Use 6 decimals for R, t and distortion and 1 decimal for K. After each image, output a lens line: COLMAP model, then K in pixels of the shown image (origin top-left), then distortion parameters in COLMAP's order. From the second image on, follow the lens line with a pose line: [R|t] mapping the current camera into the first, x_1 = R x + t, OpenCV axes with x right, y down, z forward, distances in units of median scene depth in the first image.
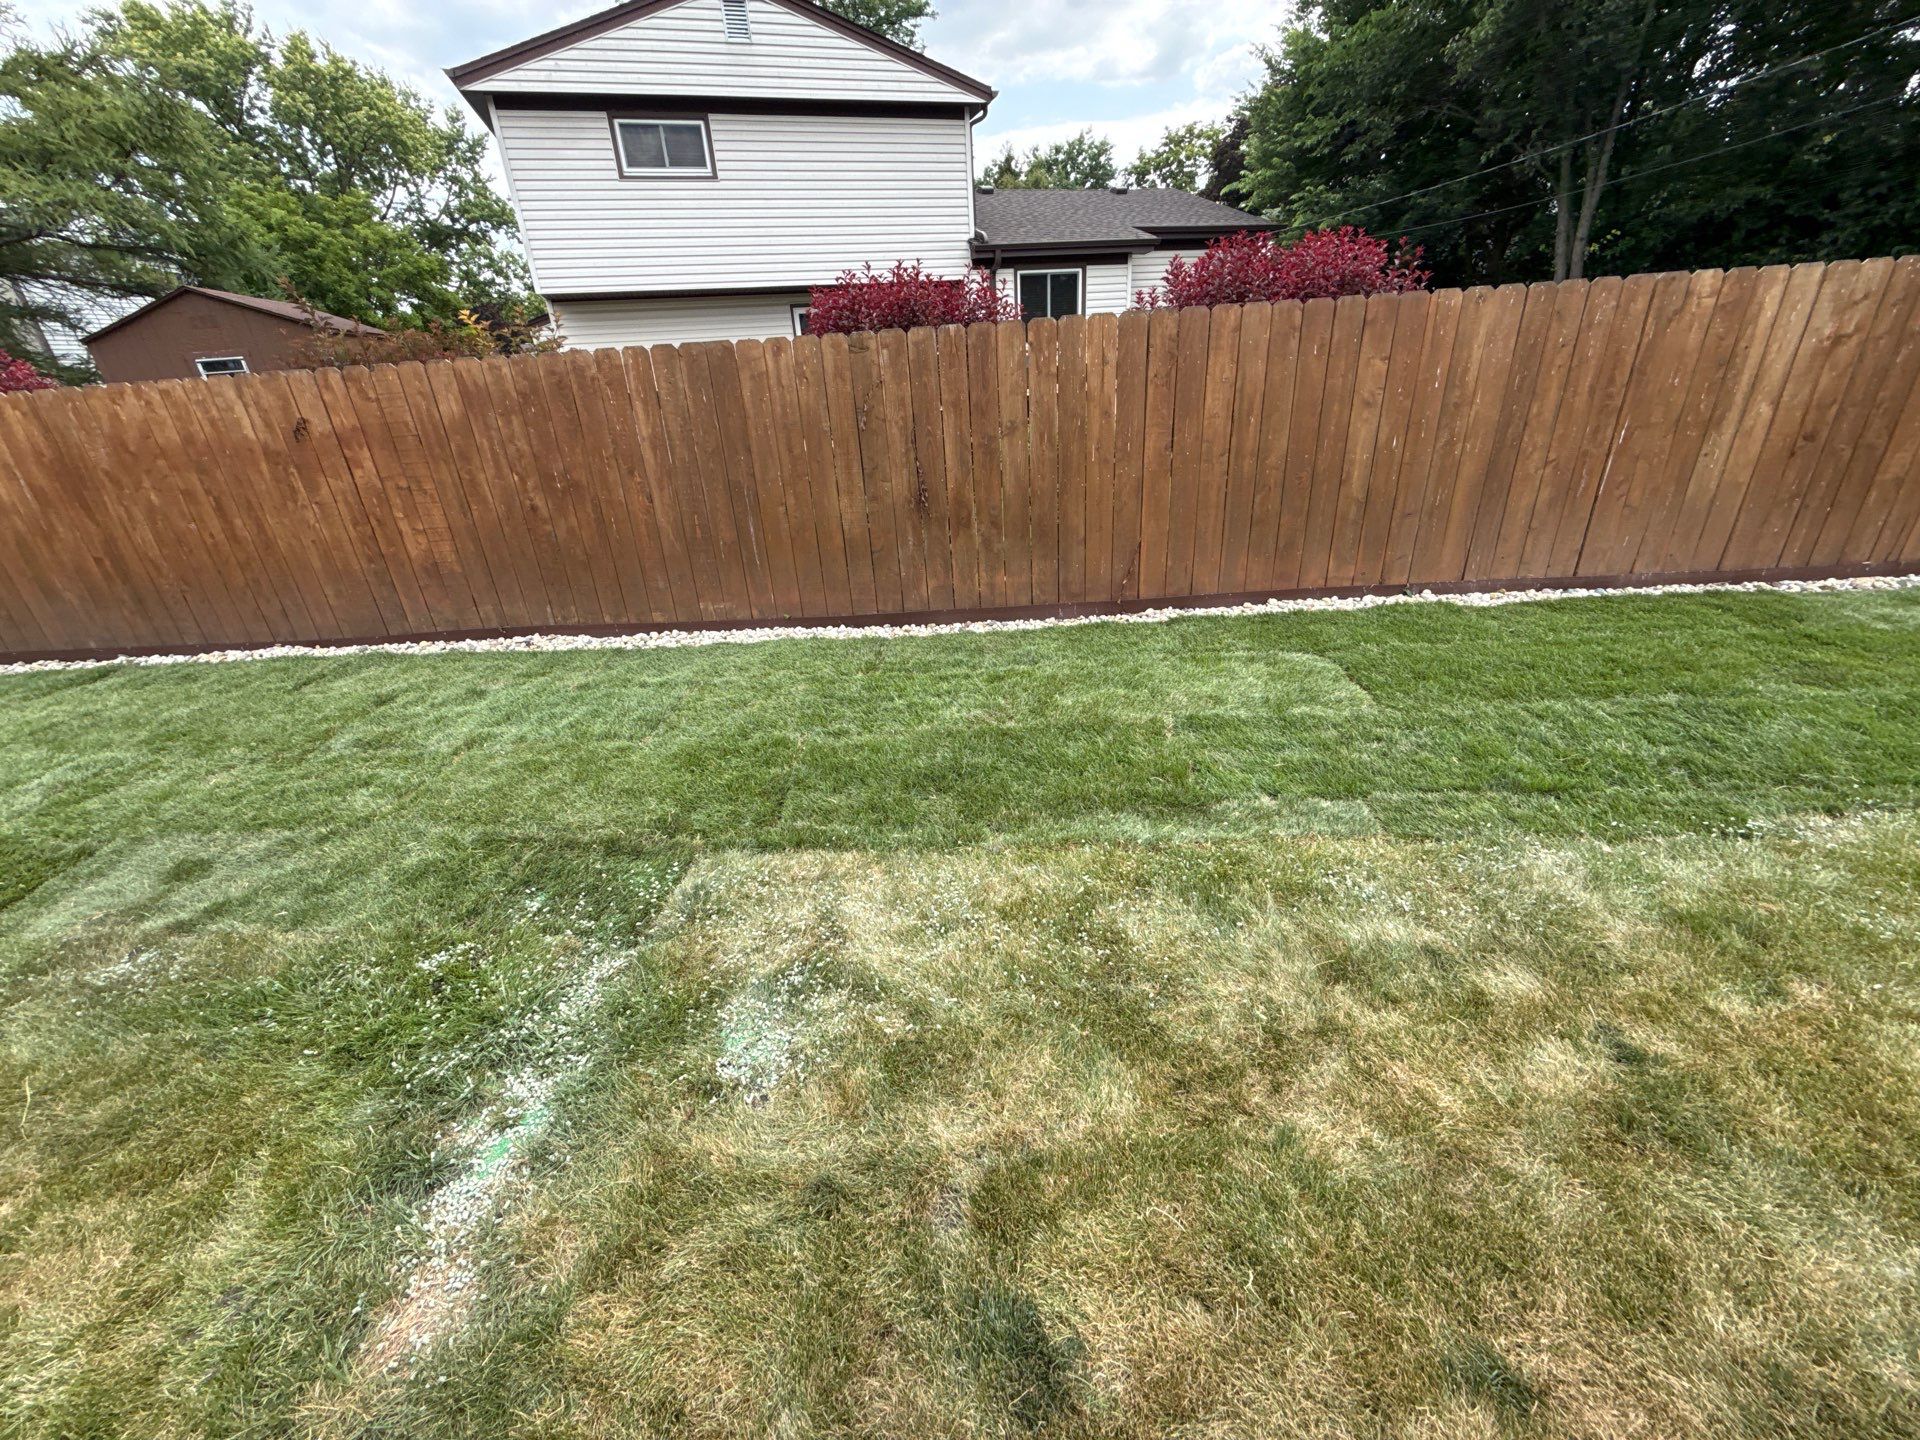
lens RADIAL K [[761.5, 0, 956.7], [0, 761.5, 718.2], [0, 0, 1]] dist [0.000596, -0.000415]
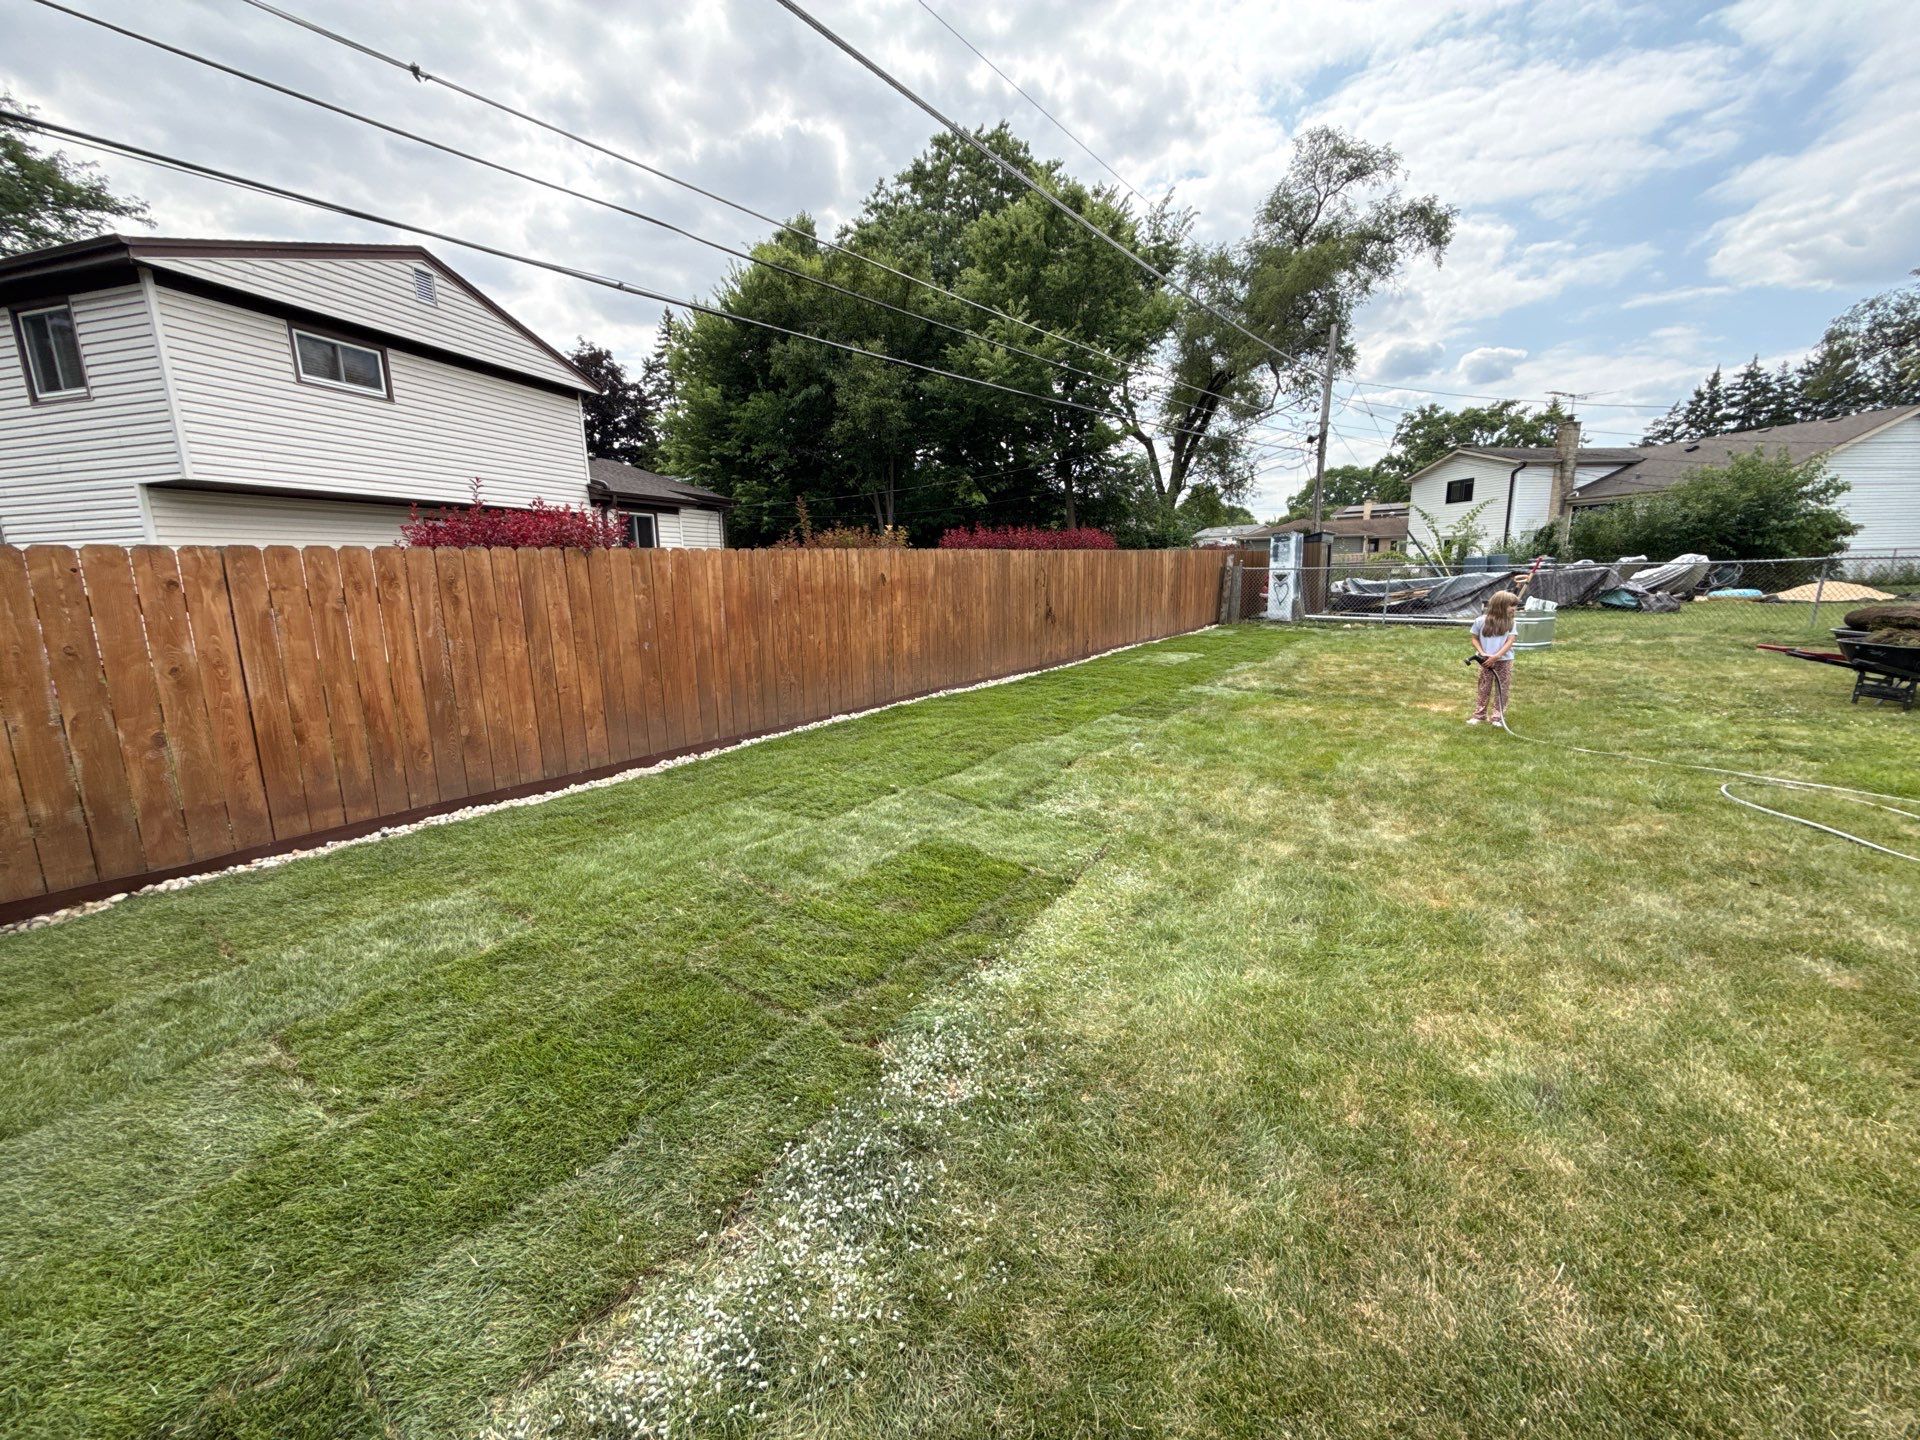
lens RADIAL K [[761.5, 0, 961.1], [0, 761.5, 719.8], [0, 0, 1]] dist [0.000596, -0.000415]
pose [[0.548465, -0.118926, 0.827673, -2.166971], [0.348505, 0.932276, -0.096984, 0.154627], [-0.760085, 0.341641, 0.552767, -0.006844]]
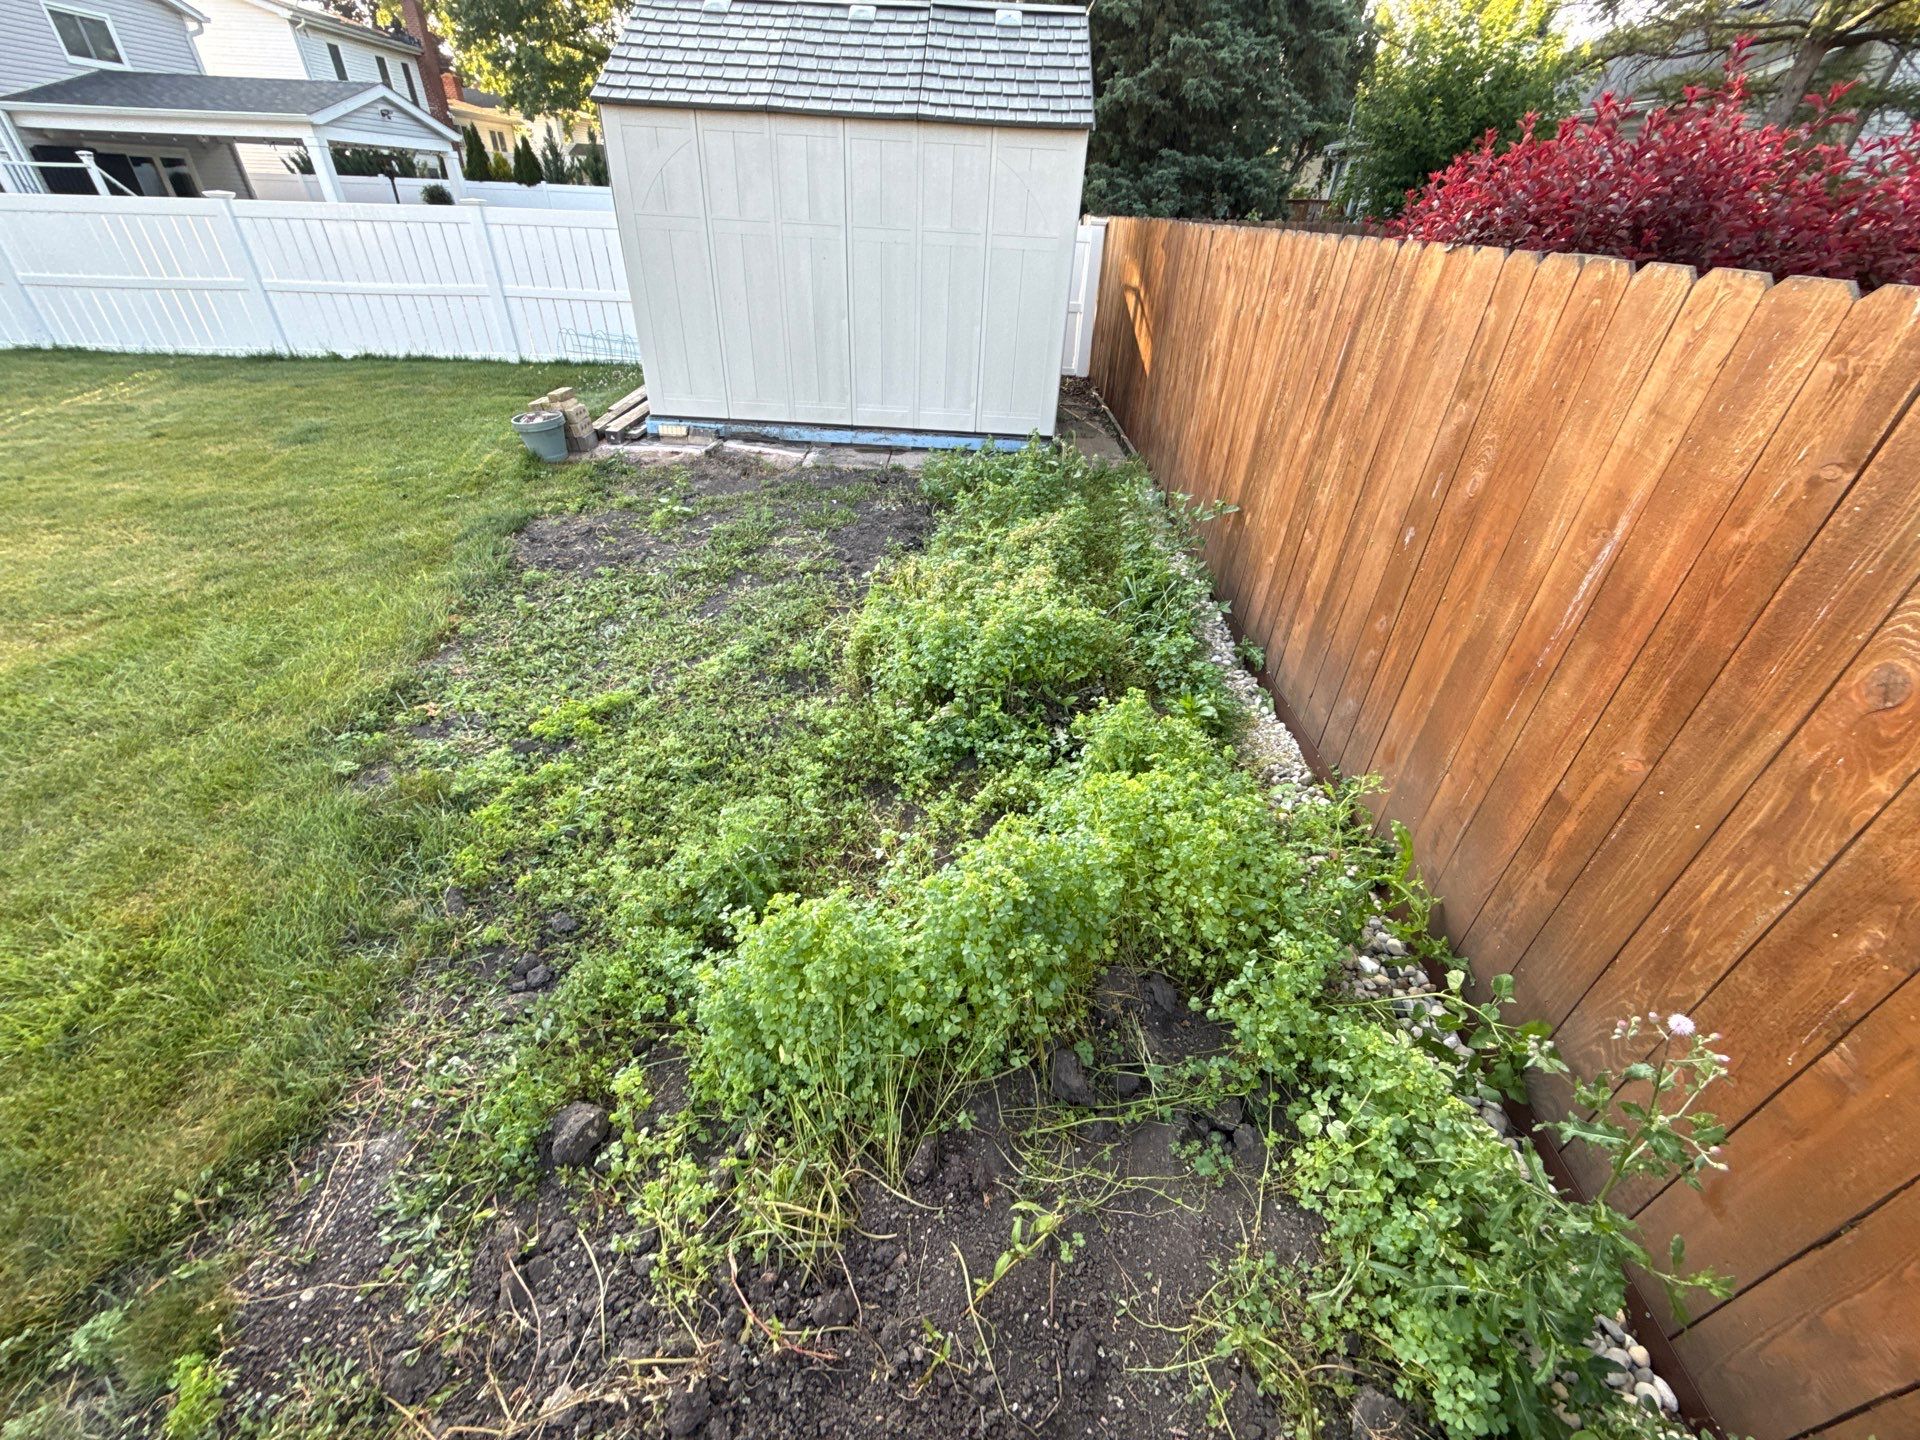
lens RADIAL K [[761.5, 0, 962.3], [0, 761.5, 716.5], [0, 0, 1]] dist [0.000596, -0.000415]
pose [[0.013609, 0.606807, -0.794733, -0.933395], [-0.456658, 0.710848, 0.534938, -0.312394], [0.889538, 0.355641, 0.286777, 0.688391]]
